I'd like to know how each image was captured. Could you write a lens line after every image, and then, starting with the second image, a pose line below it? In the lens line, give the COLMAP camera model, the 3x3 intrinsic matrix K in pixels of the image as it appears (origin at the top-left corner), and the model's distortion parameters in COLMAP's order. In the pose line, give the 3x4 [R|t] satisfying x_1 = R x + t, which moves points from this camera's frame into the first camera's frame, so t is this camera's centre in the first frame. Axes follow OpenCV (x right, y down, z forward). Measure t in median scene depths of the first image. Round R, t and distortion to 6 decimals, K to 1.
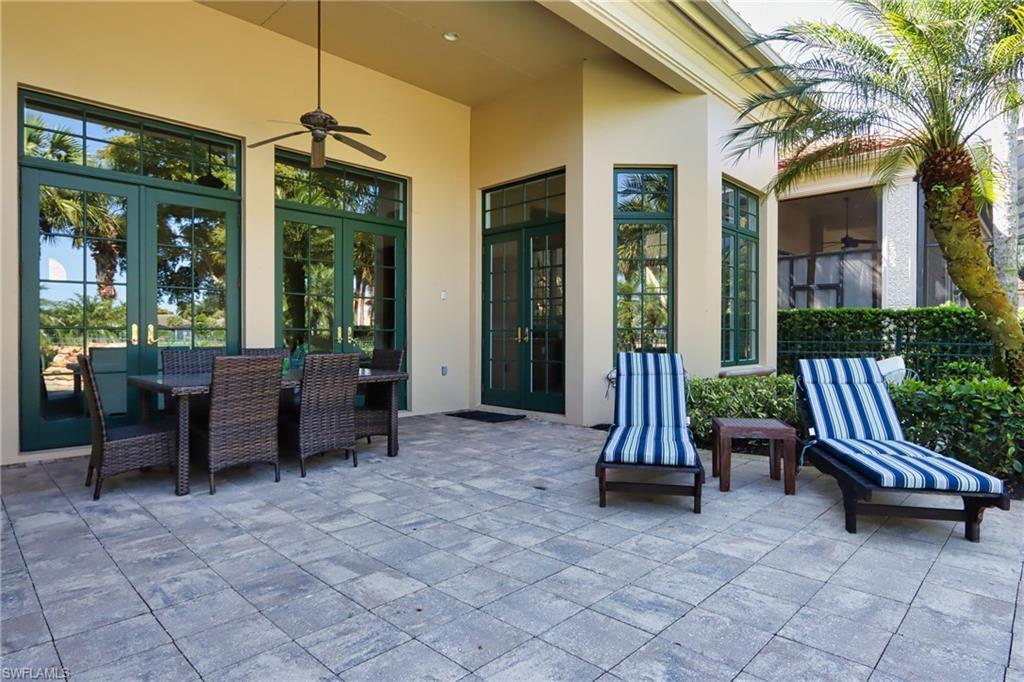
lens RADIAL K [[557.9, 0, 508.9], [0, 557.9, 336.8], [0, 0, 1]] dist [-0.003015, 0.001303]
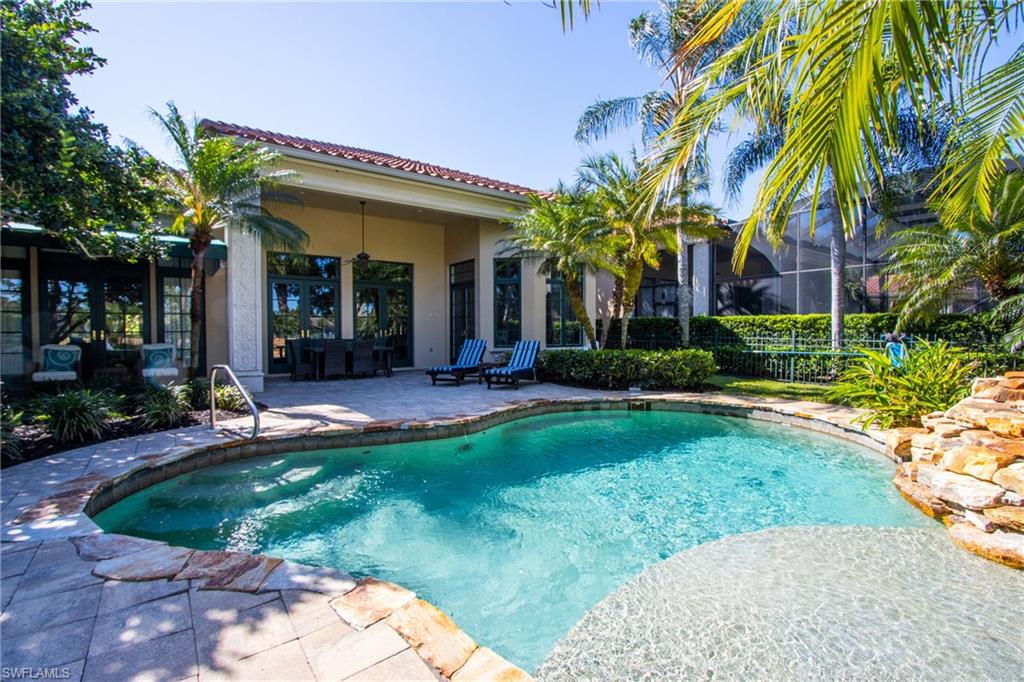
lens RADIAL K [[476.5, 0, 509.5], [0, 476.5, 340.5], [0, 0, 1]] dist [-0.007954, -0.000360]
pose [[0.986108, -0.003056, -0.166078, 0.508638], [0.005428, 0.999890, 0.013828, 0.000369], [0.166017, -0.014538, 0.986016, -0.803826]]
